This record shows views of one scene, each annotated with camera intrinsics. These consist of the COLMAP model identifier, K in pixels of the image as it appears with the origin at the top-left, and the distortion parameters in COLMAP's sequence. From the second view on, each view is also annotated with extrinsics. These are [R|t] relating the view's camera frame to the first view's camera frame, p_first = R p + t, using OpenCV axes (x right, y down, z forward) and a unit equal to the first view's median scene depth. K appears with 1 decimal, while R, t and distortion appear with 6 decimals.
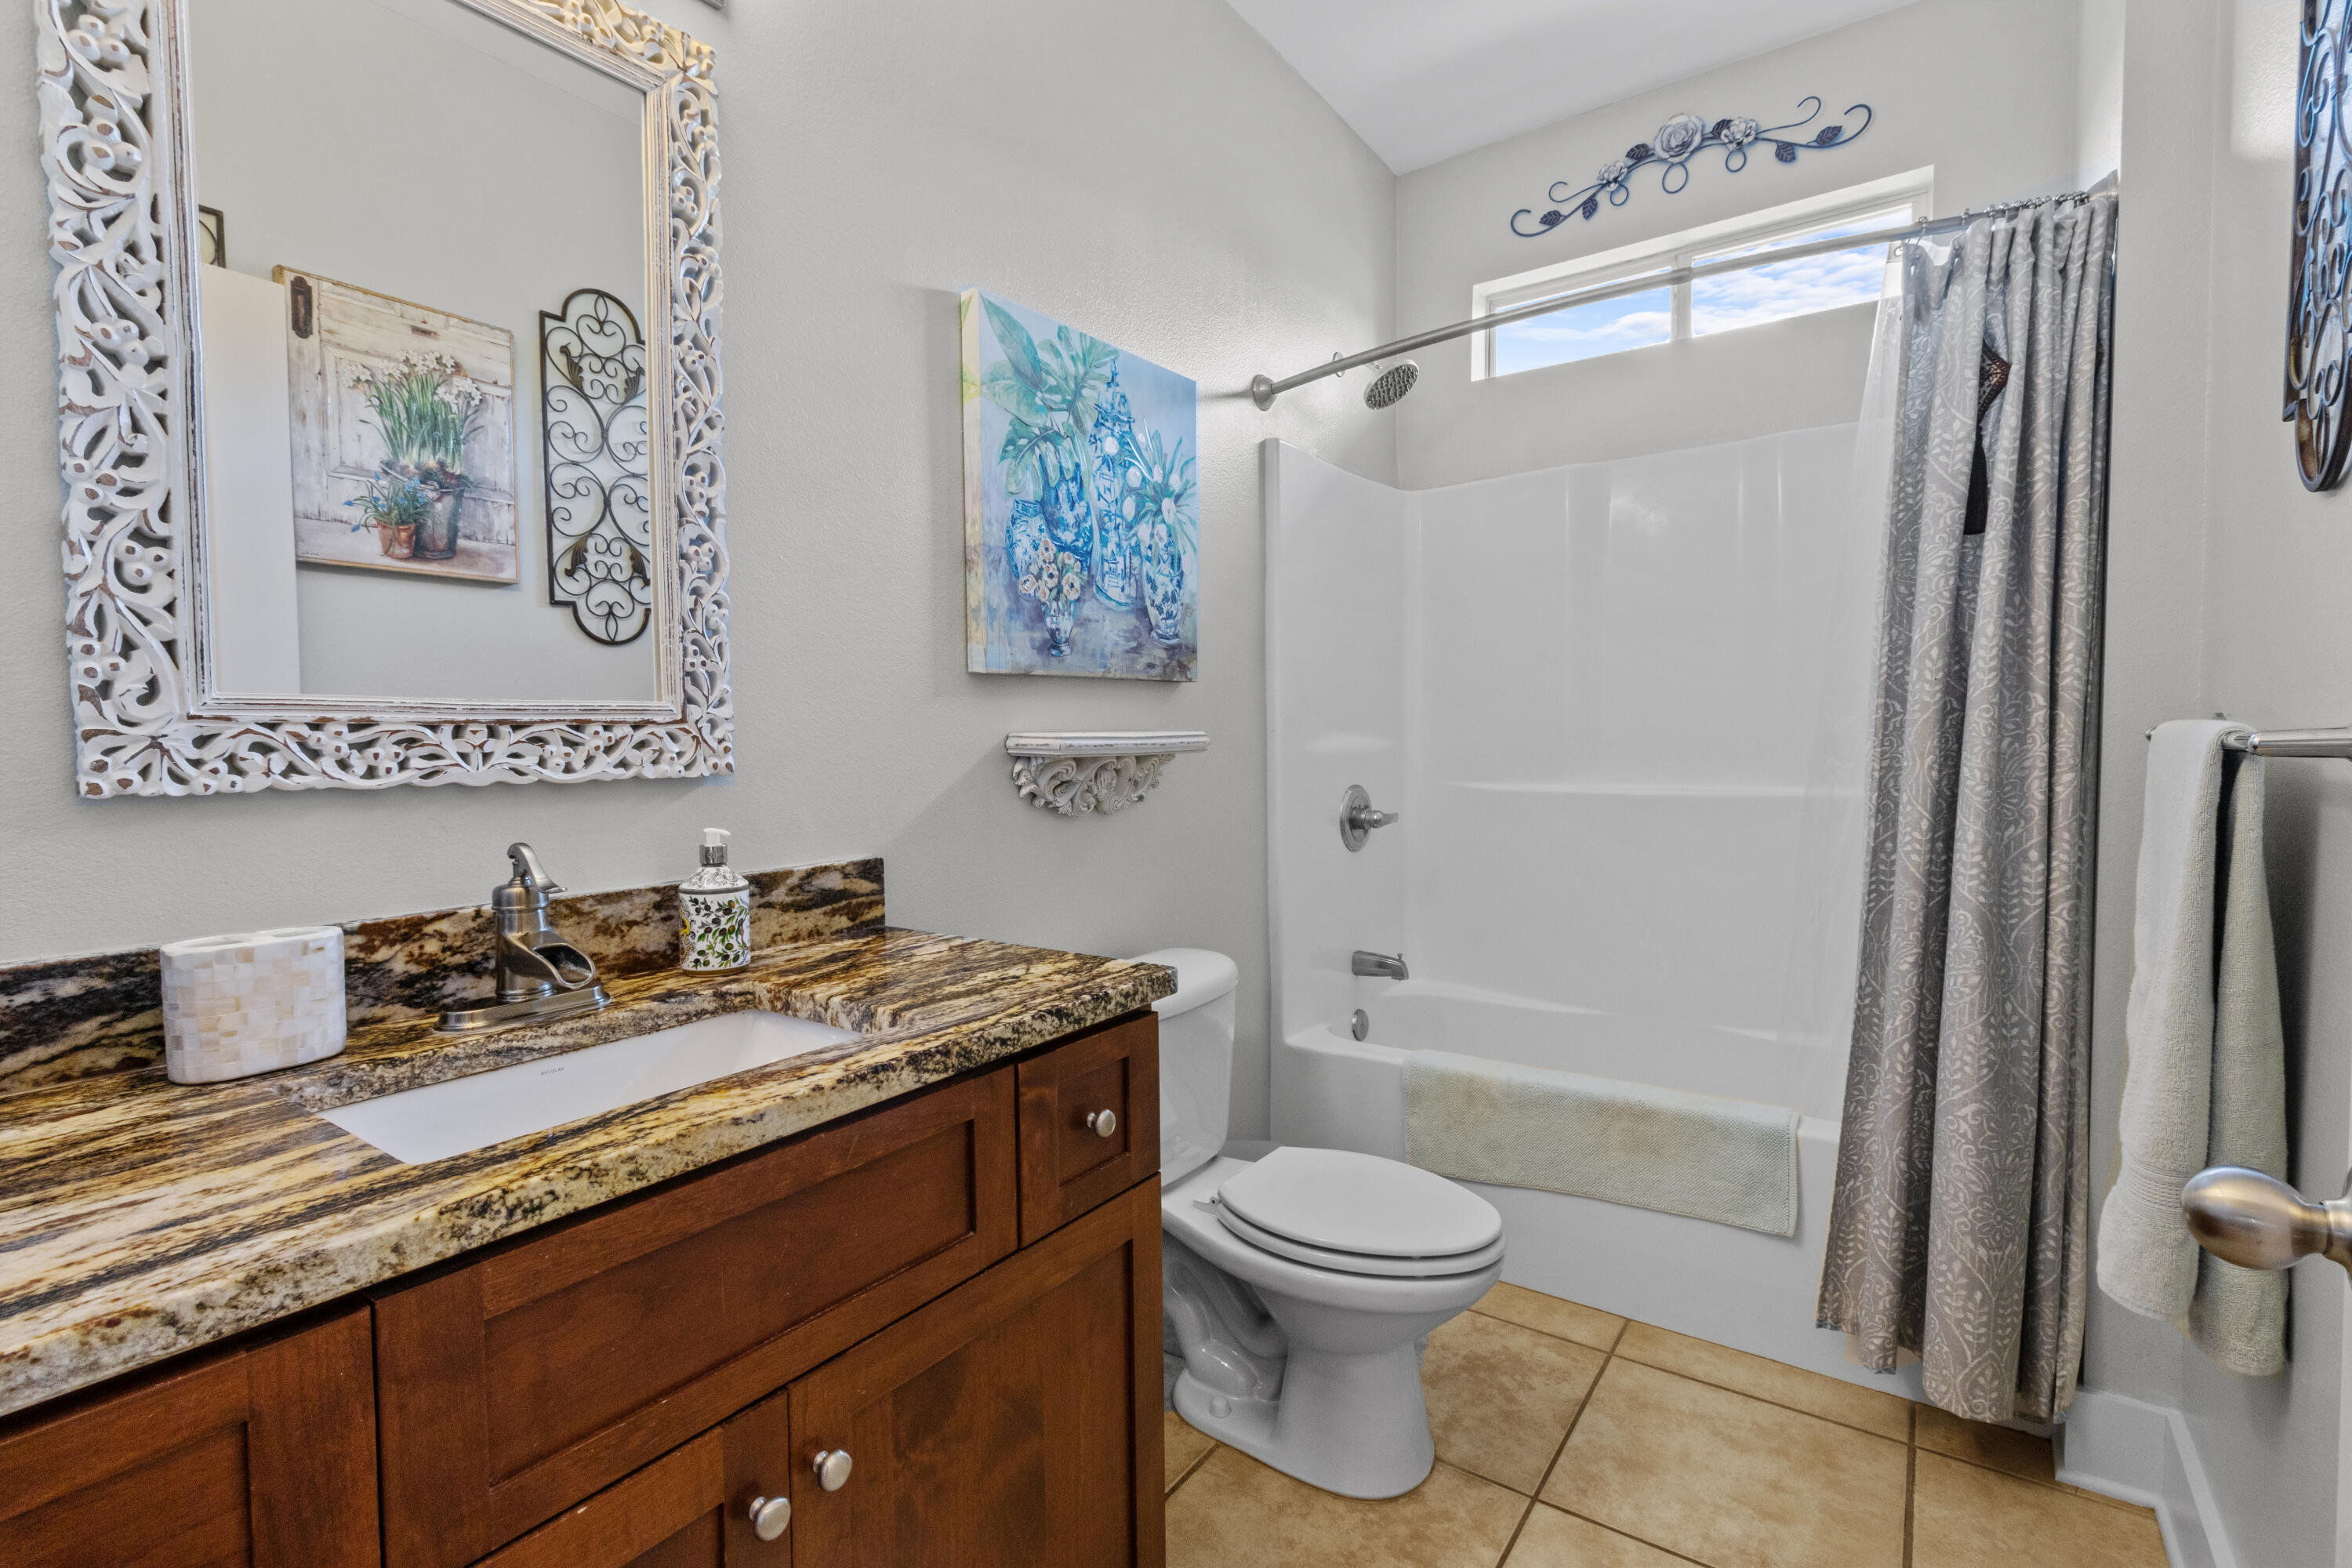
lens RADIAL K [[1020.2, 0, 1179.1], [0, 1020.2, 843.2], [0, 0, 1]] dist [0.001333, 0.000223]
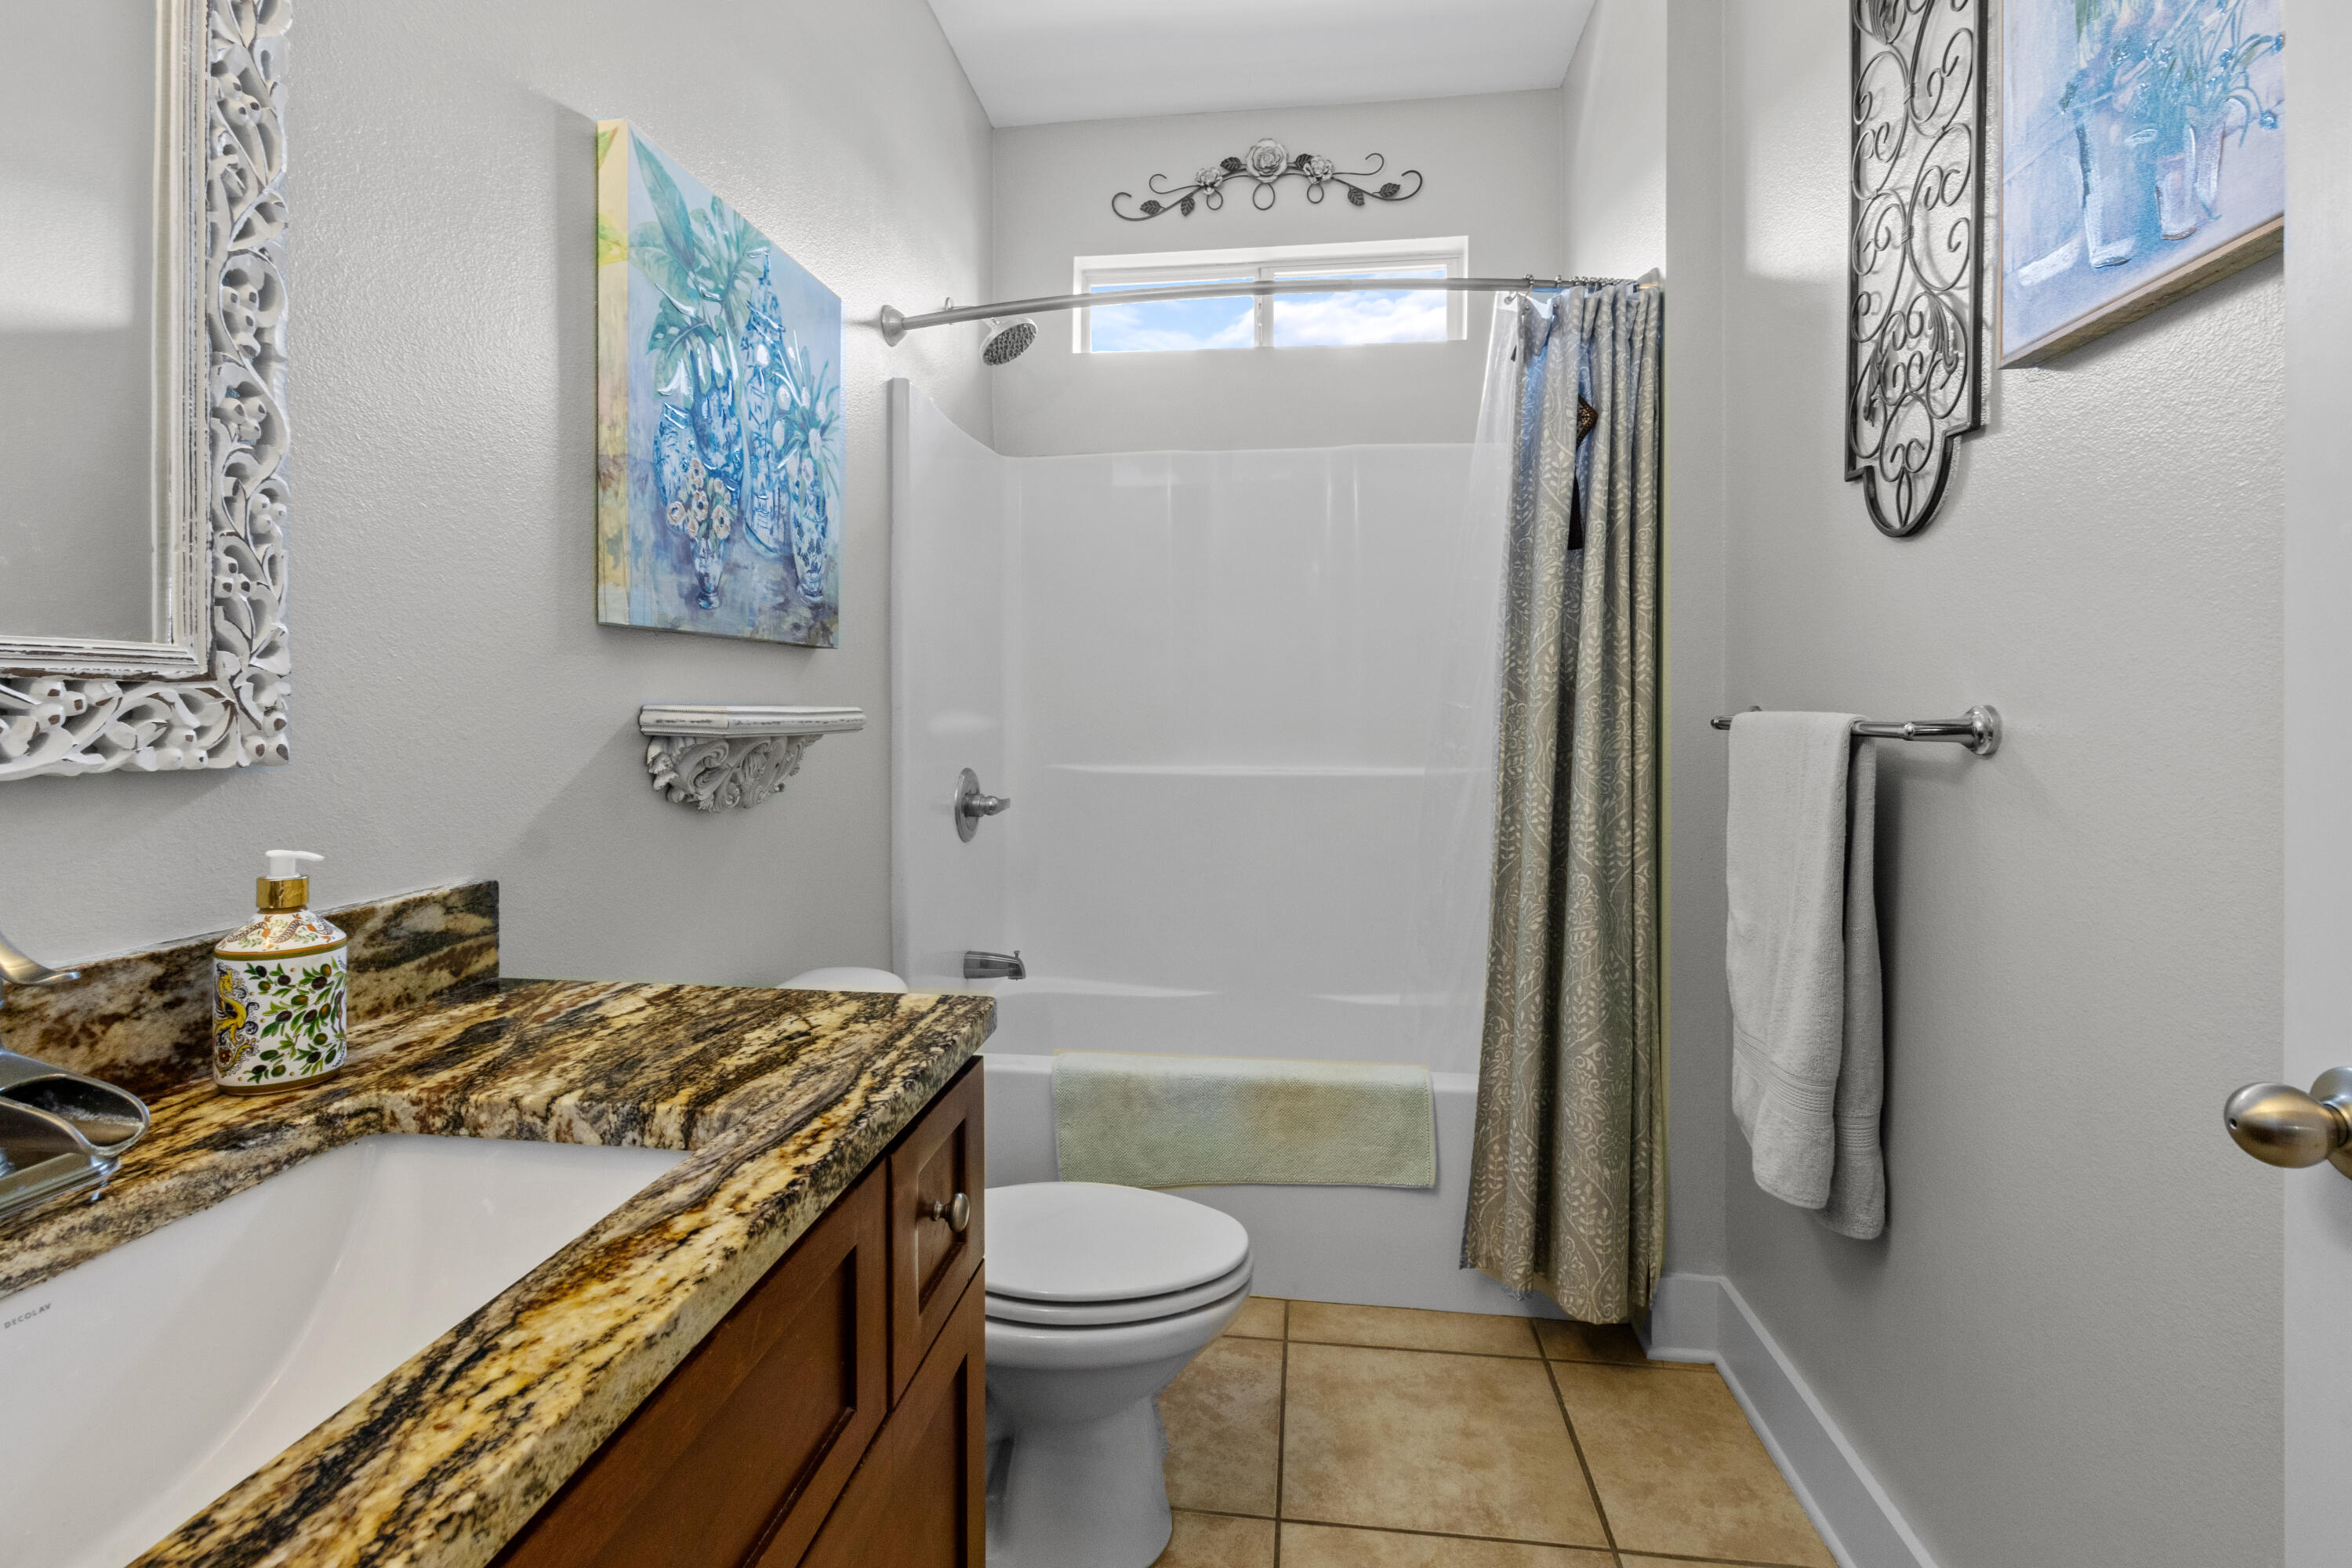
lens RADIAL K [[1079.1, 0, 1173.8], [0, 1079.1, 776.4], [0, 0, 1]] dist [0.000302, 0.000673]
pose [[0.893822, -0.012092, 0.448259, -0.183798], [0.033728, 0.998618, -0.040314, -0.010067], [-0.447152, 0.051153, 0.892994, 0.115992]]
